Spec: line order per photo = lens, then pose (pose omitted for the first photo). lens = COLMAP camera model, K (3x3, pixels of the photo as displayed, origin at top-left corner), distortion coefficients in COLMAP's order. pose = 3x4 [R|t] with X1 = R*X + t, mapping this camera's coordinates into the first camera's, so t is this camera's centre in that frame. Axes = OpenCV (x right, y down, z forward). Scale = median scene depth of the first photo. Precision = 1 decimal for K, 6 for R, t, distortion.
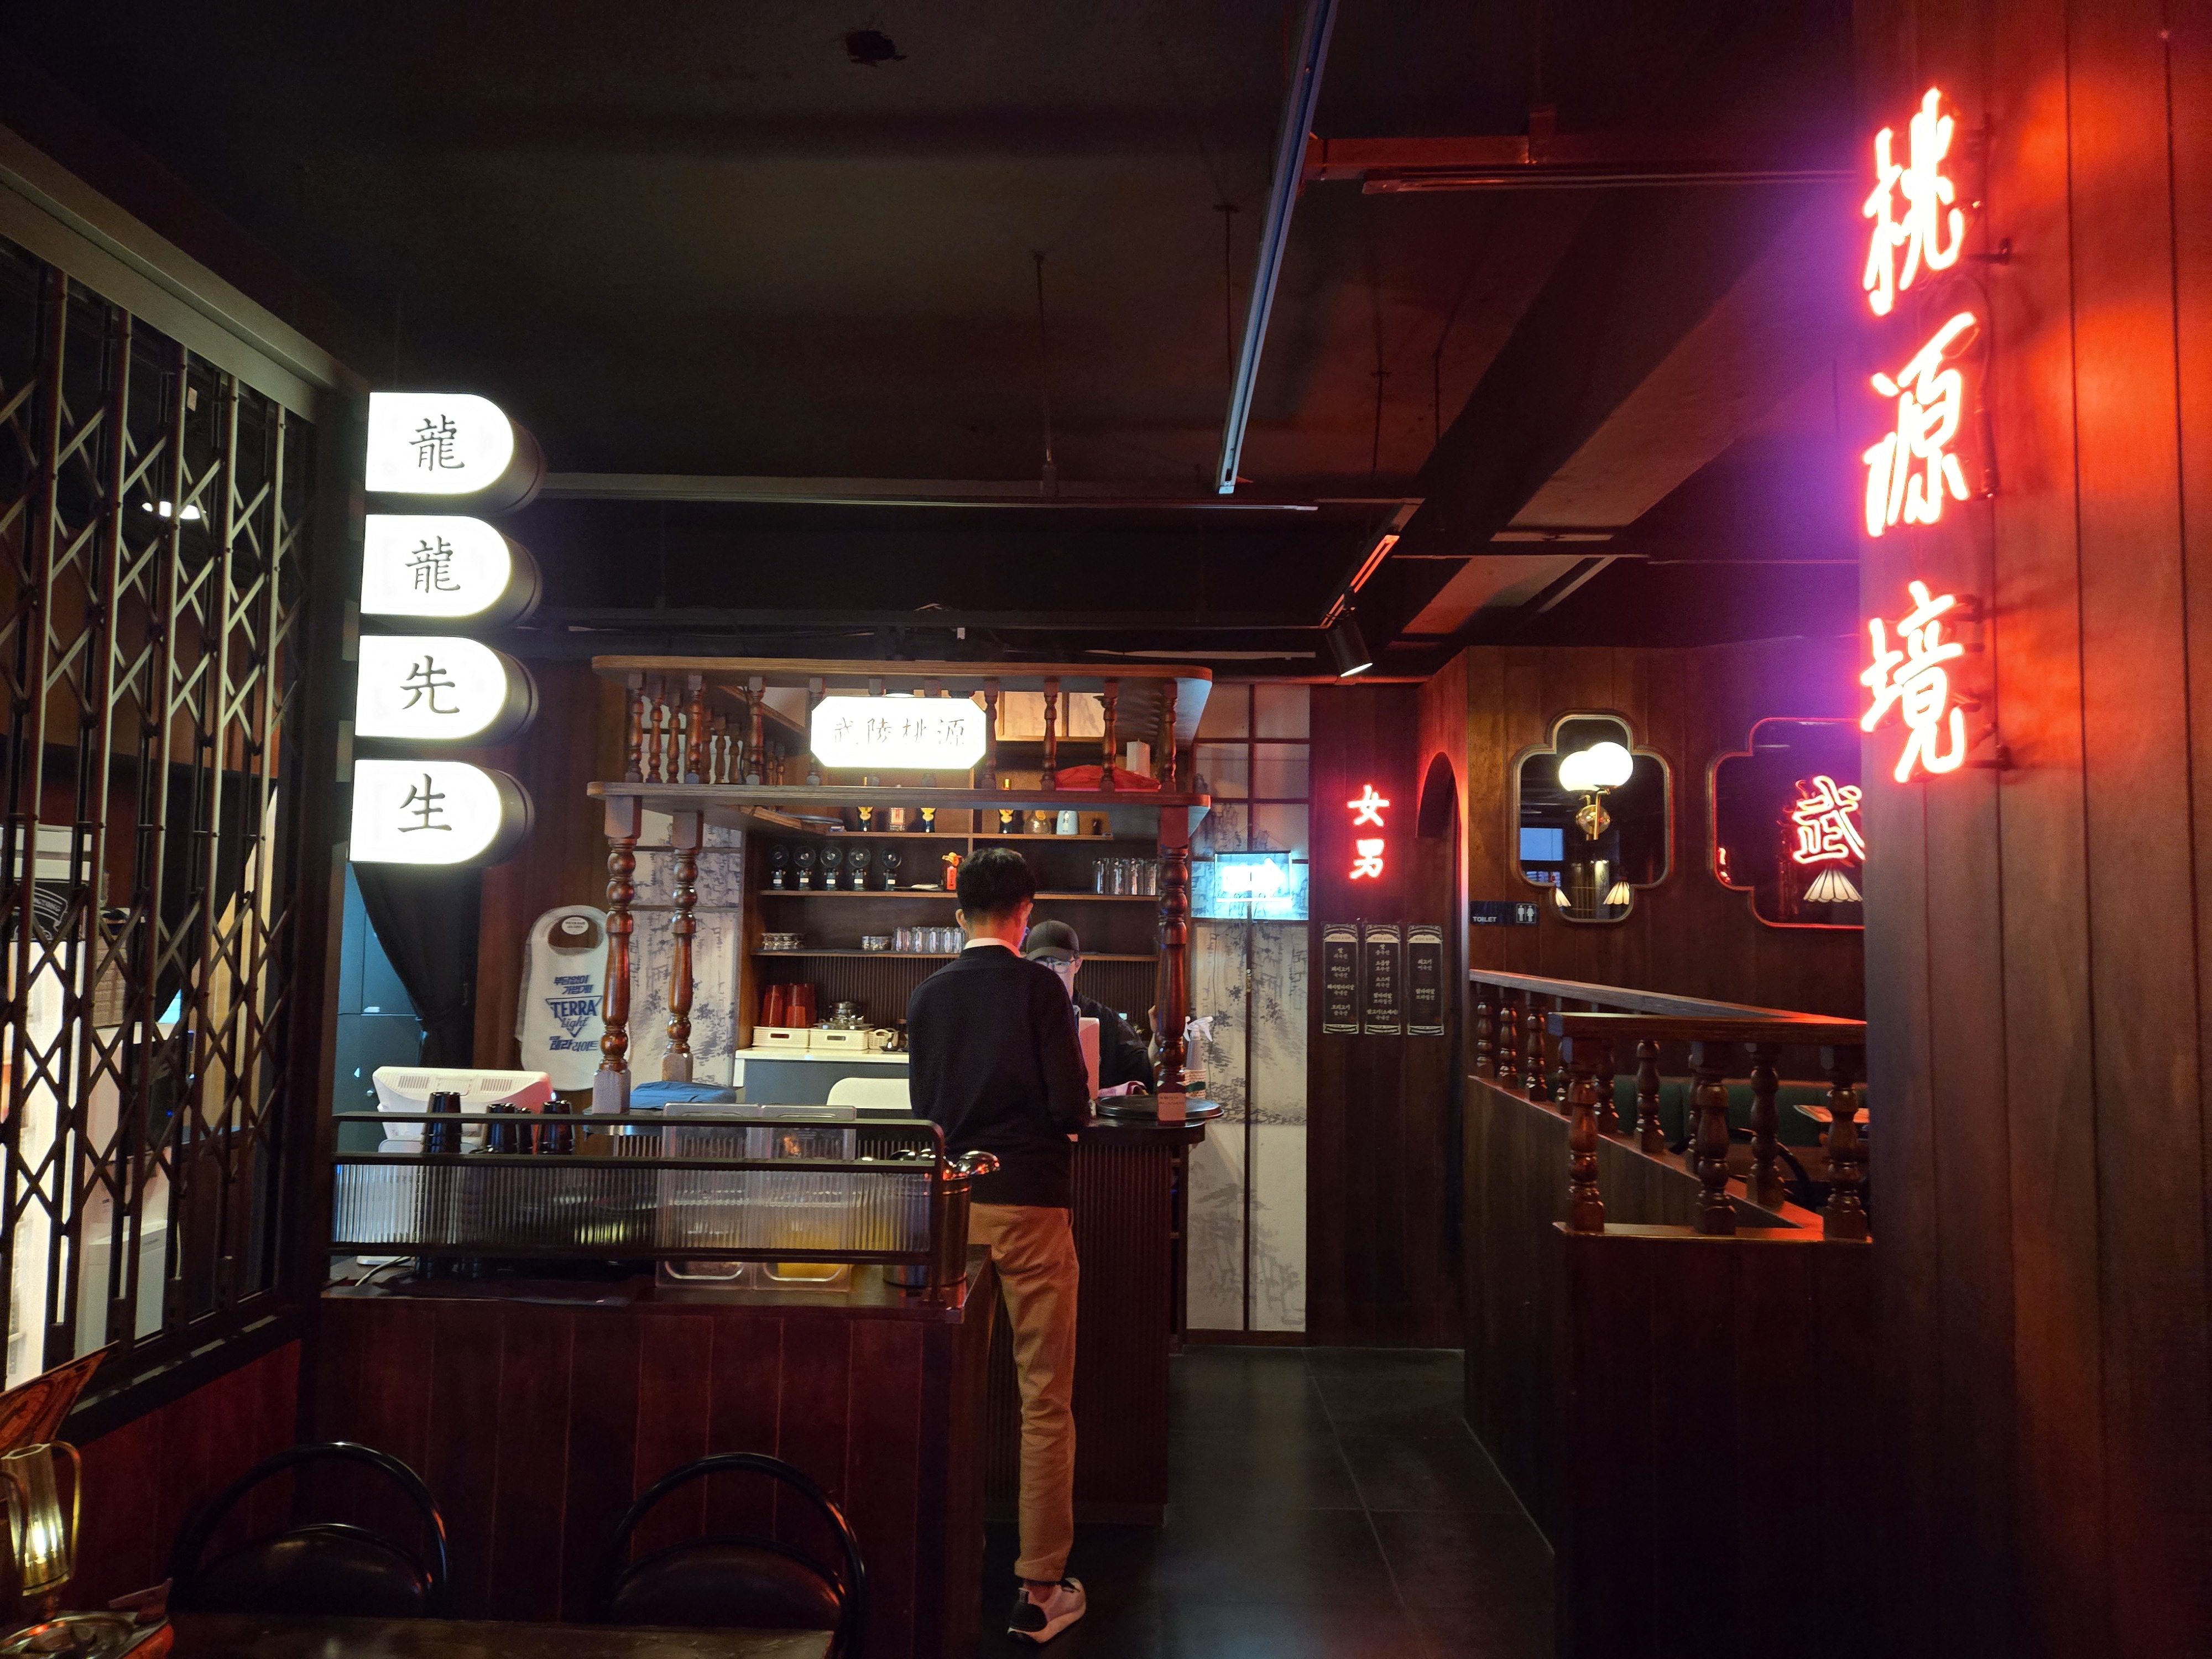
lens RADIAL K [[1460.0, 0, 1106.0], [0, 1460.0, 829.5], [0, 0, 1]] dist [0.049495, -0.041882]
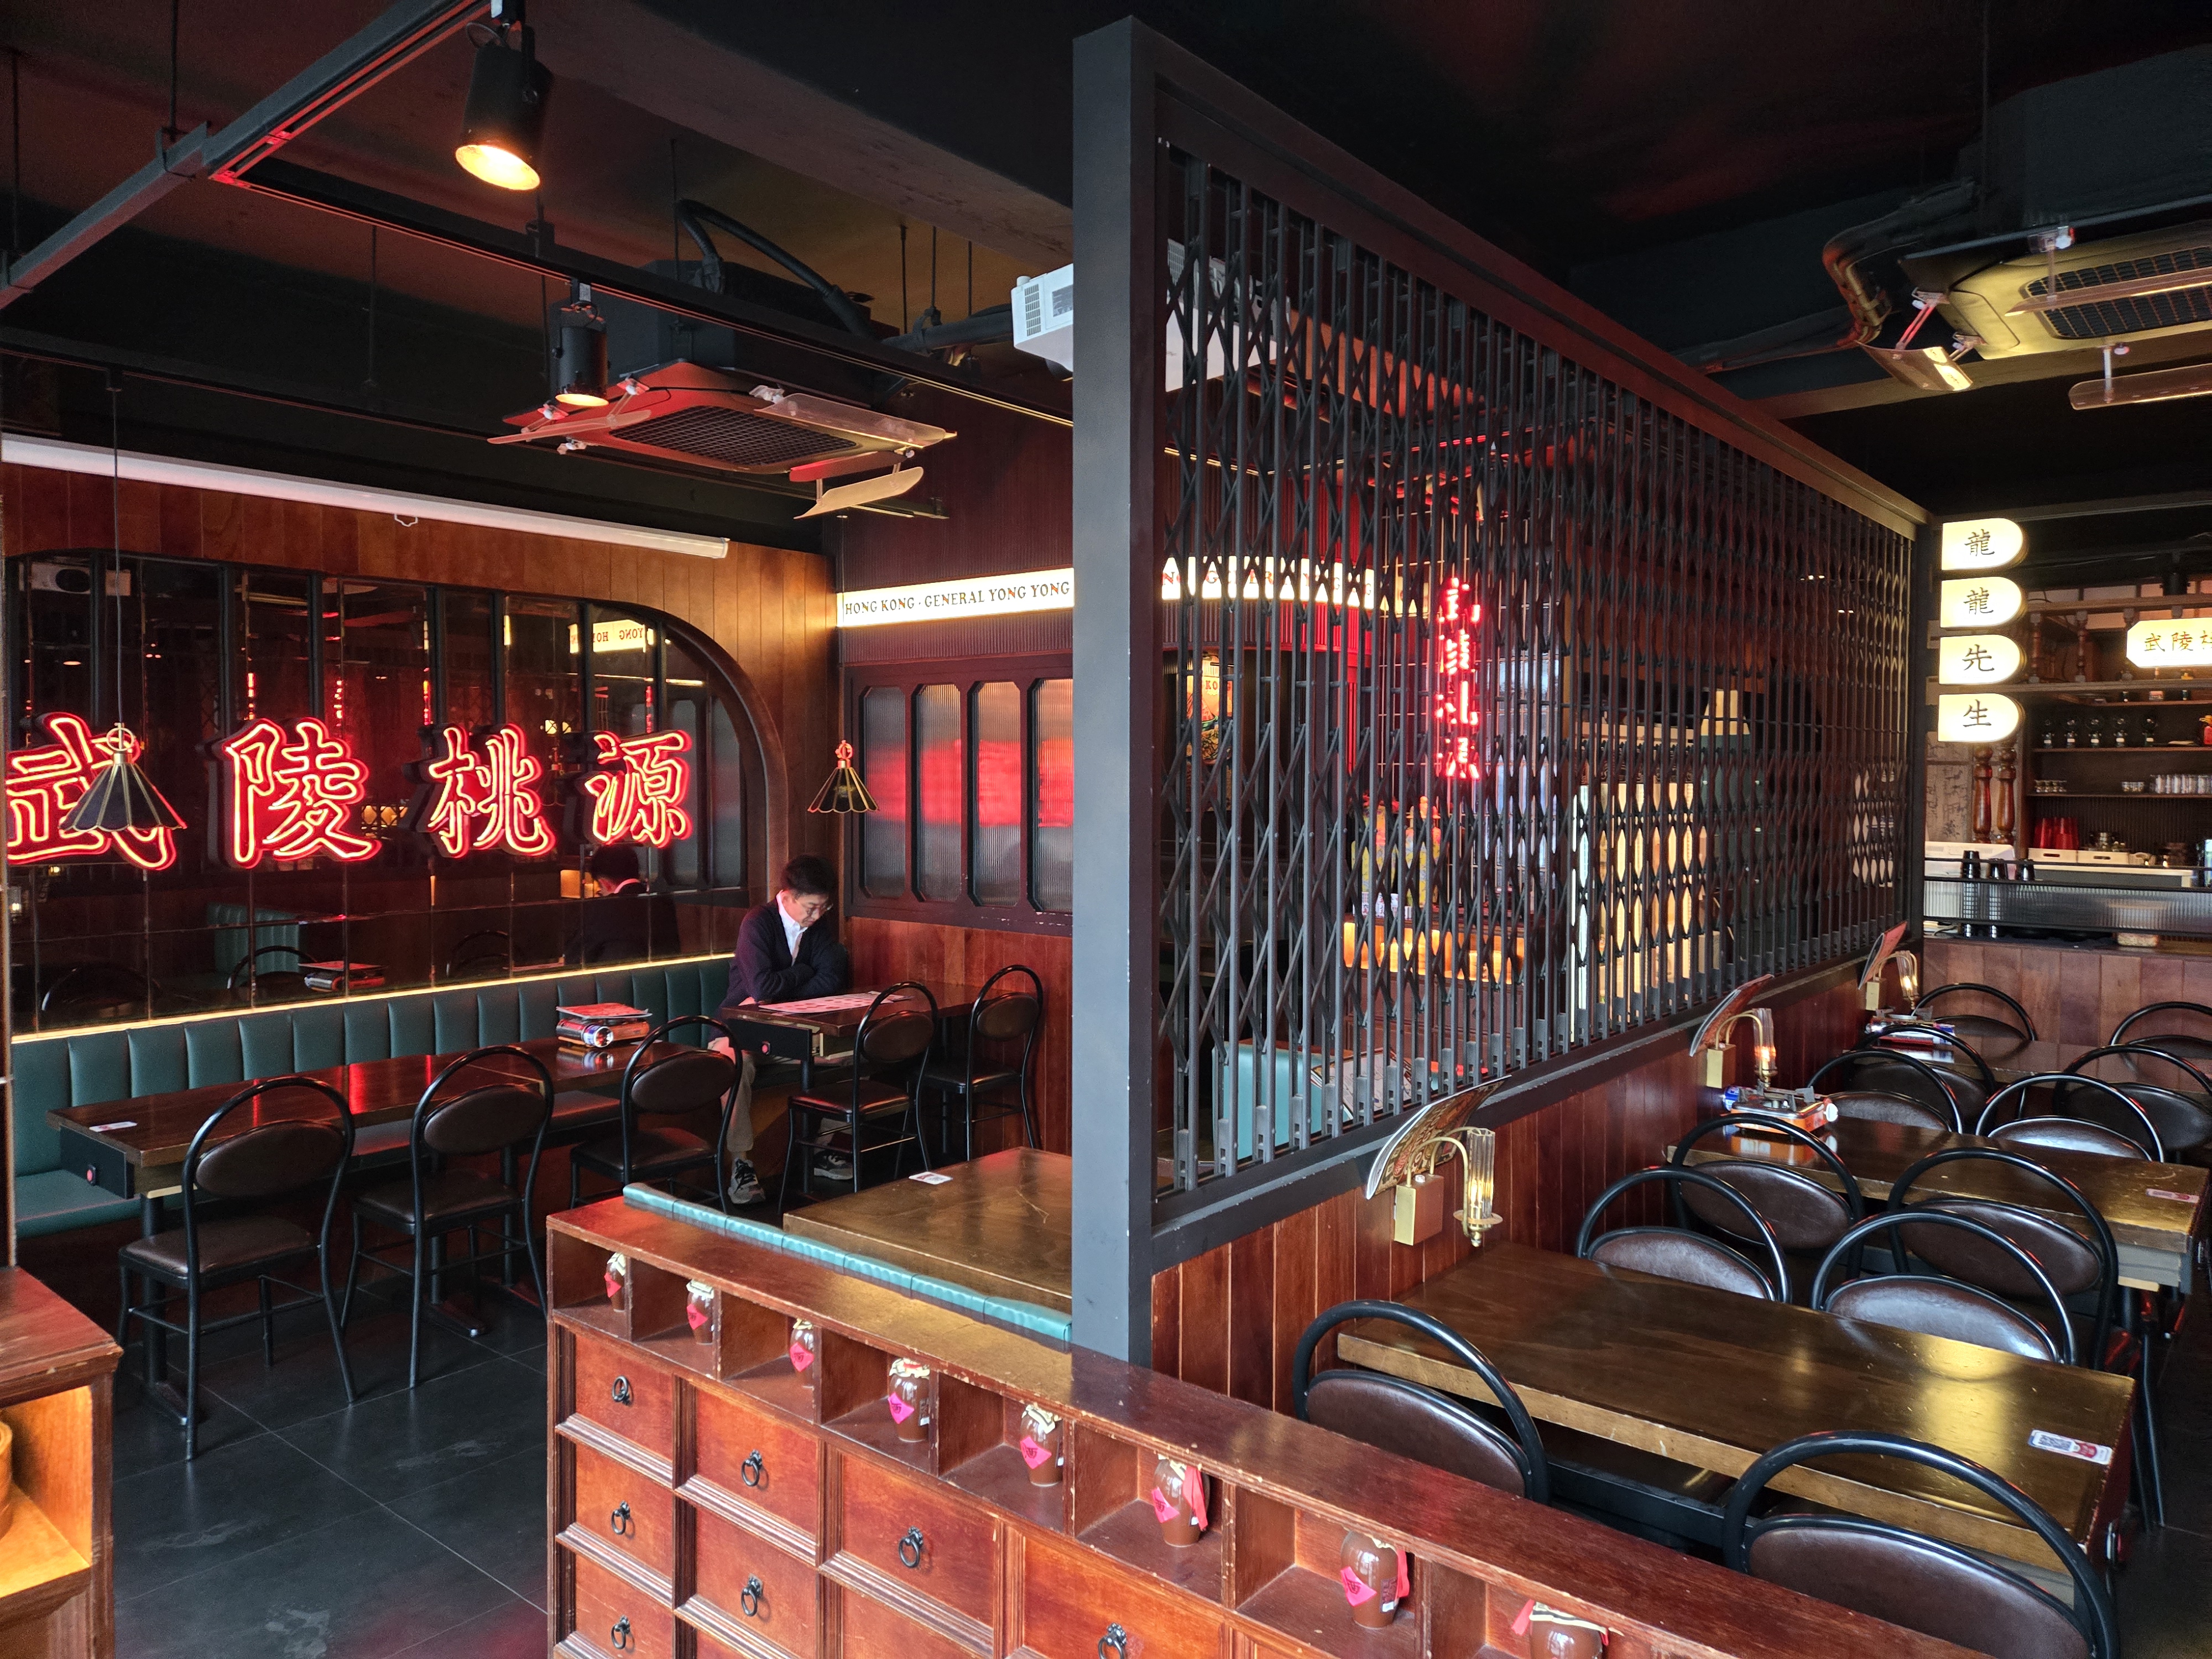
lens RADIAL K [[1460.0, 0, 1106.0], [0, 1460.0, 829.5], [0, 0, 1]] dist [0.049495, -0.041882]
pose [[0.773407, 0.010010, -0.633831, -0.038215], [0.049621, 0.995851, 0.076276, -0.040545], [0.631965, -0.090444, 0.769701, -0.788658]]
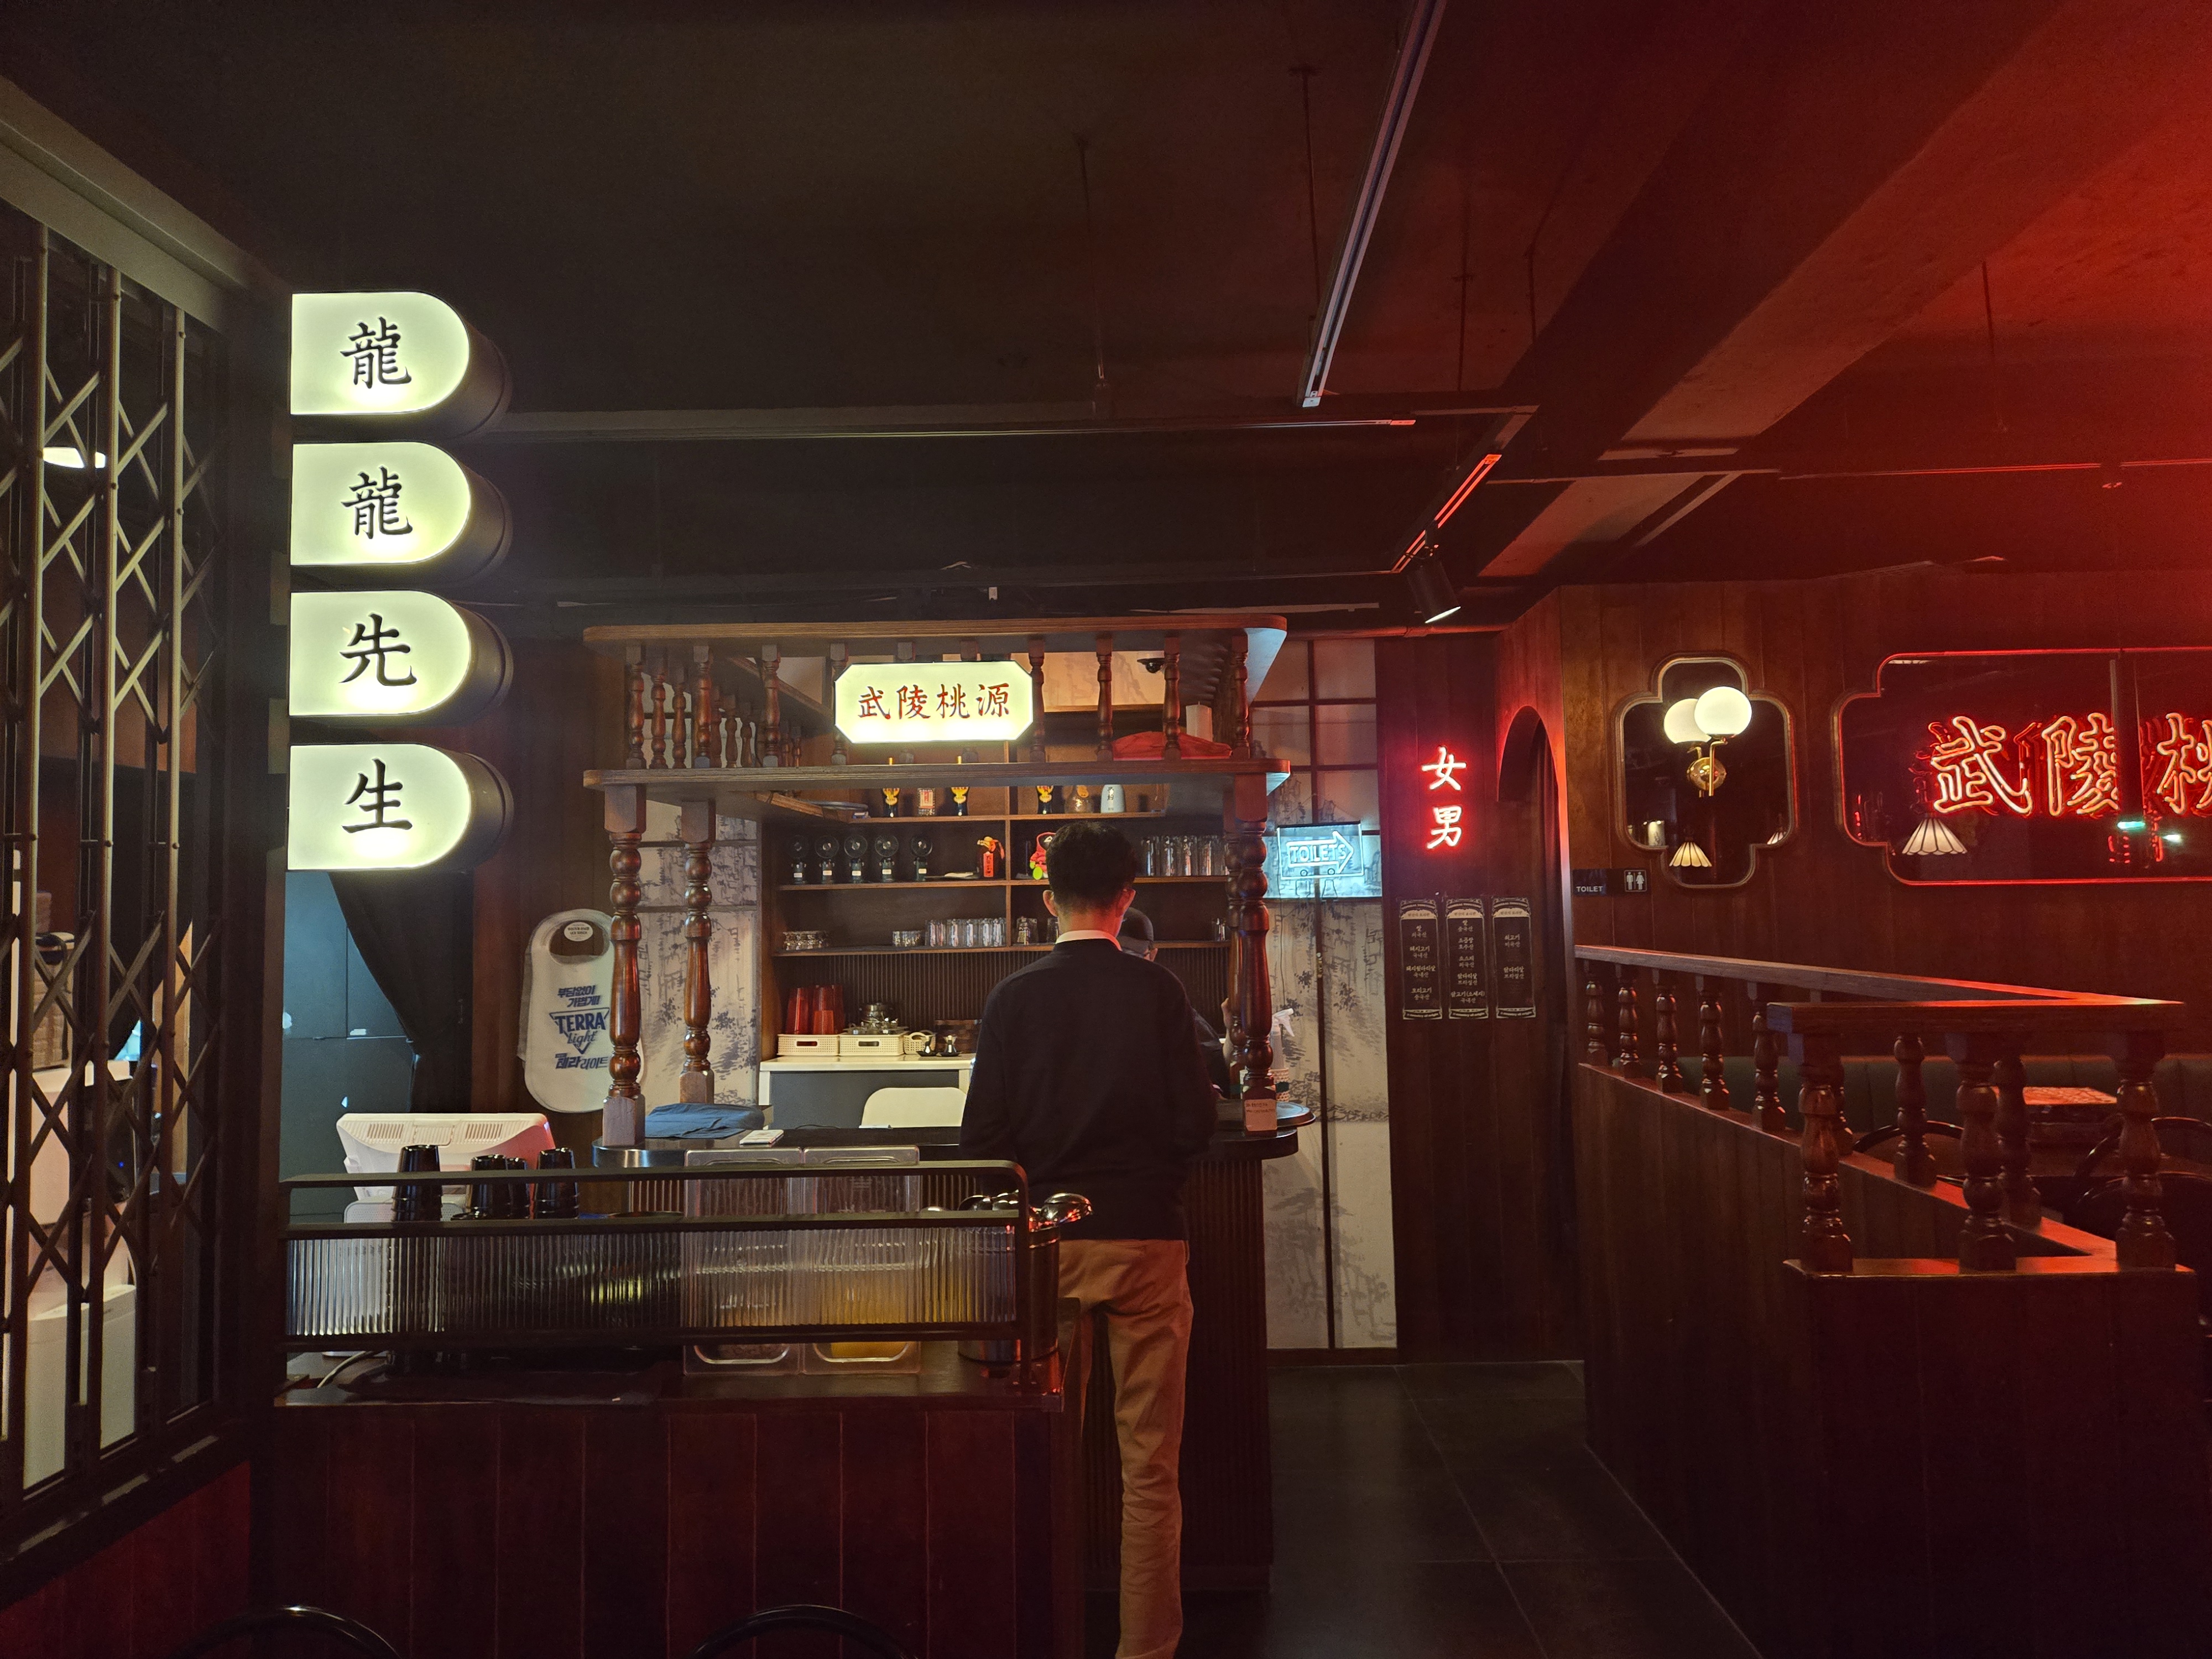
lens RADIAL K [[1482.0, 0, 1131.3], [0, 1482.0, 814.8], [0, 0, 1]] dist [0.033398, -0.030942]
pose [[0.999325, -0.036025, 0.007176, -0.027954], [0.035998, 0.999345, 0.003832, 0.002302], [-0.007309, -0.003571, 0.999967, 0.091602]]
